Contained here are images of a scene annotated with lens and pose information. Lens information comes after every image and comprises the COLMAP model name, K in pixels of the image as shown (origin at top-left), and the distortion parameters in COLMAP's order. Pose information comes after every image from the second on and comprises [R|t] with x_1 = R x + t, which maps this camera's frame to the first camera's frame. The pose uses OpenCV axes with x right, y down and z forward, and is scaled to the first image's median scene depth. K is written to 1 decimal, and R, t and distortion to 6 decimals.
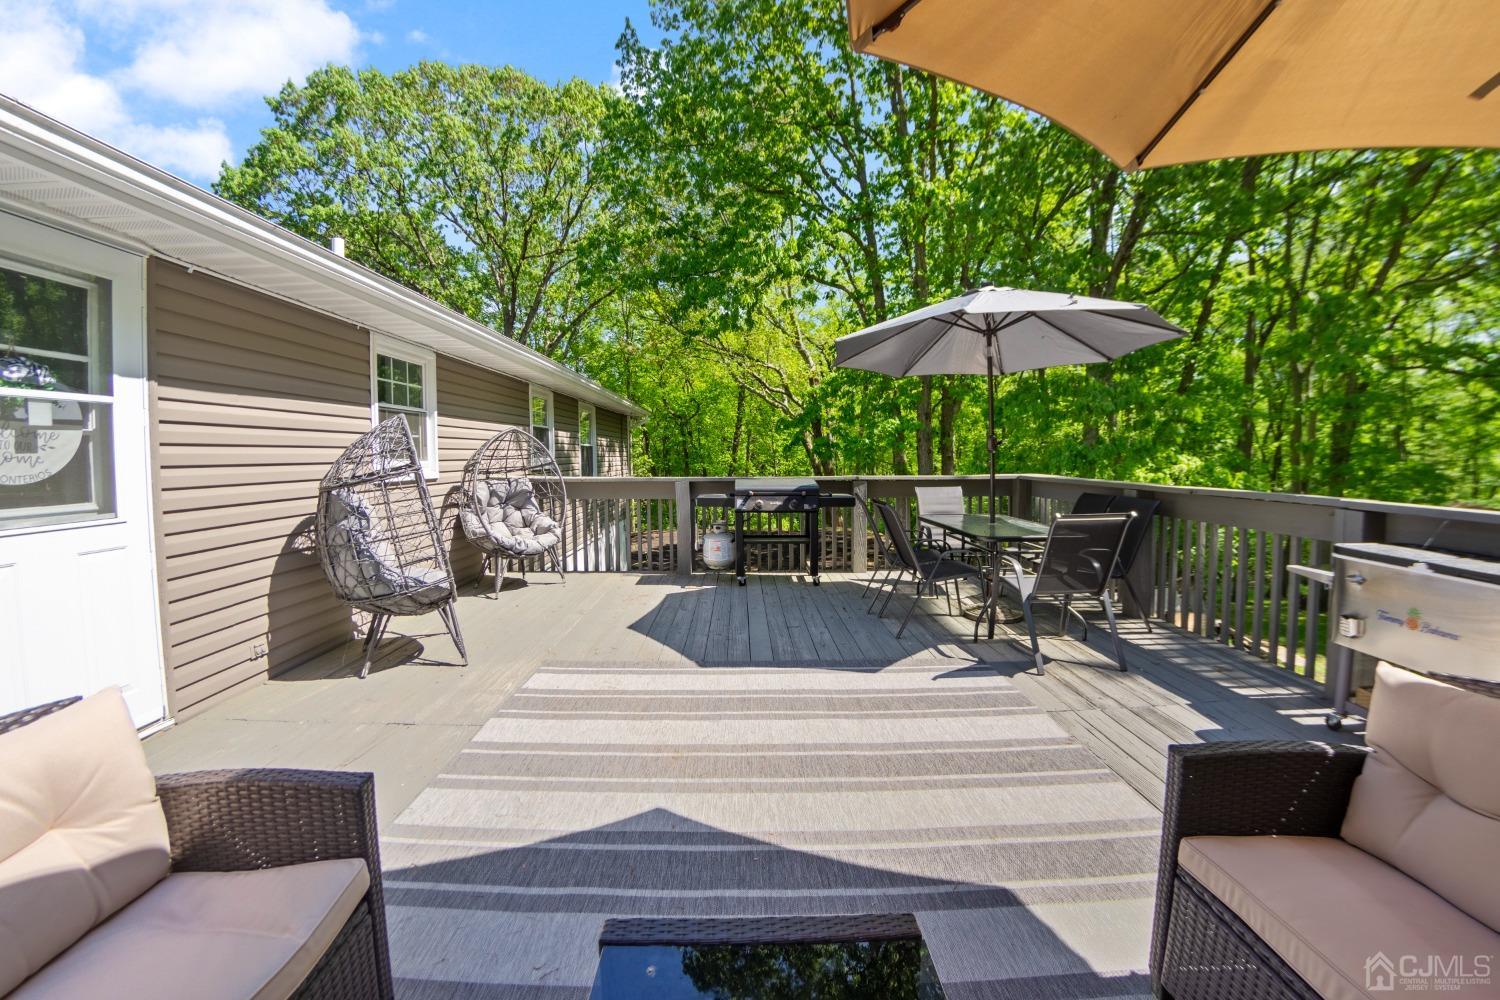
lens RADIAL K [[572.4, 0, 745.4], [0, 572.4, 478.9], [0, 0, 1]] dist [-0.000337, -0.000035]
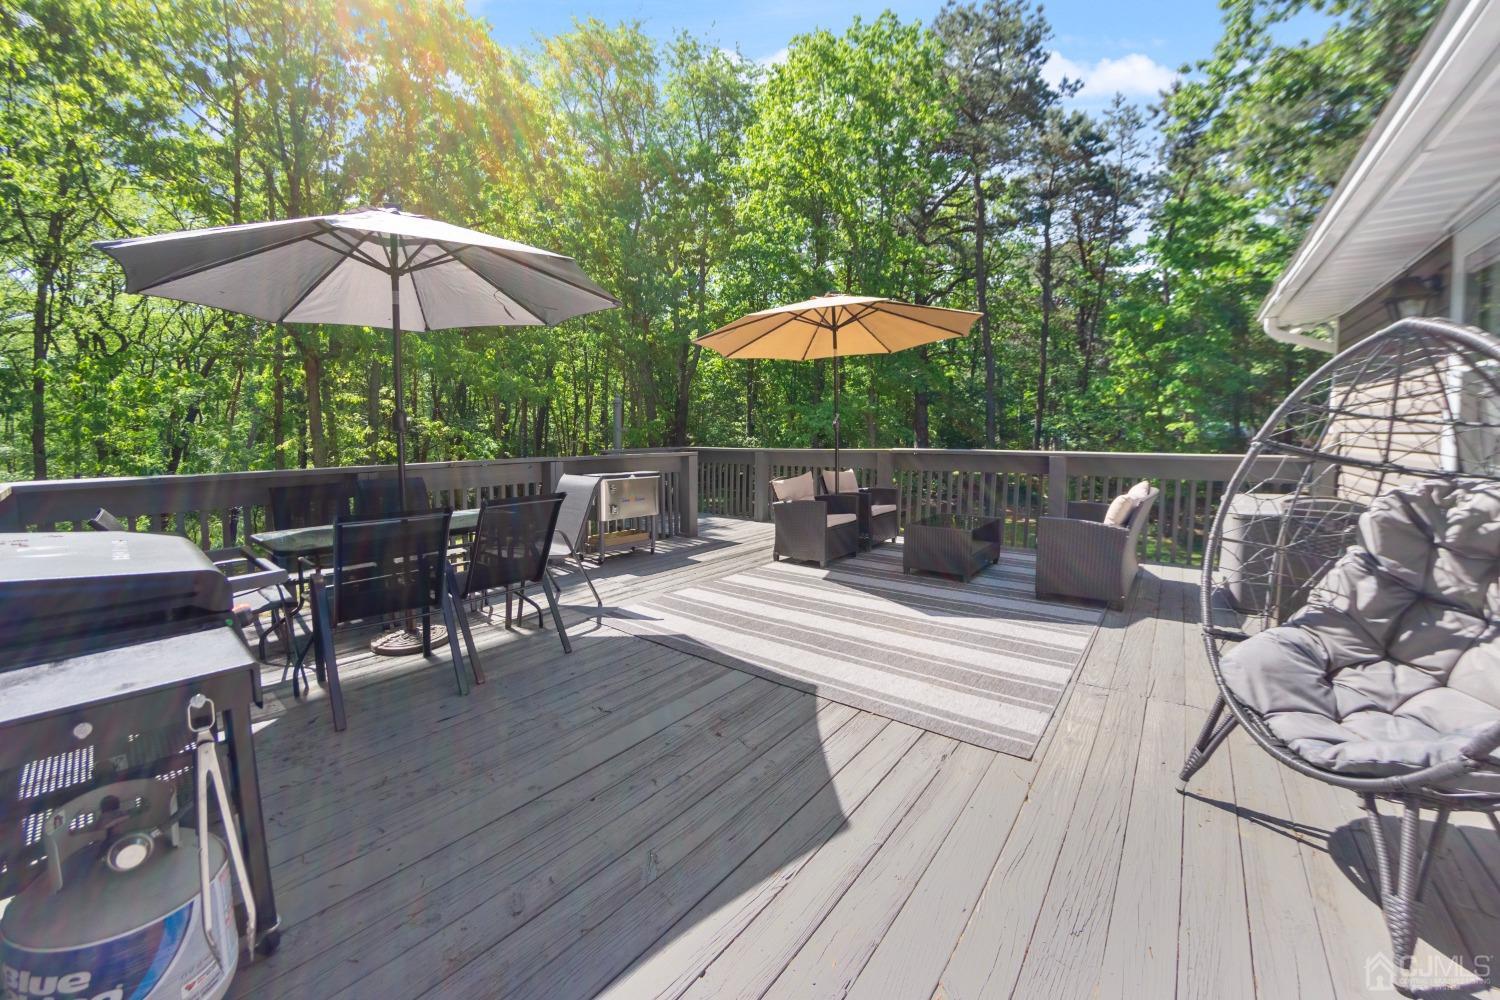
lens RADIAL K [[572.4, 0, 745.4], [0, 572.4, 478.9], [0, 0, 1]] dist [-0.000337, -0.000035]
pose [[-0.780642, -0.037352, 0.623862, -0.505329], [0.034773, 0.994070, 0.103029, -0.049878], [-0.624011, 0.102122, -0.774714, 1.705521]]
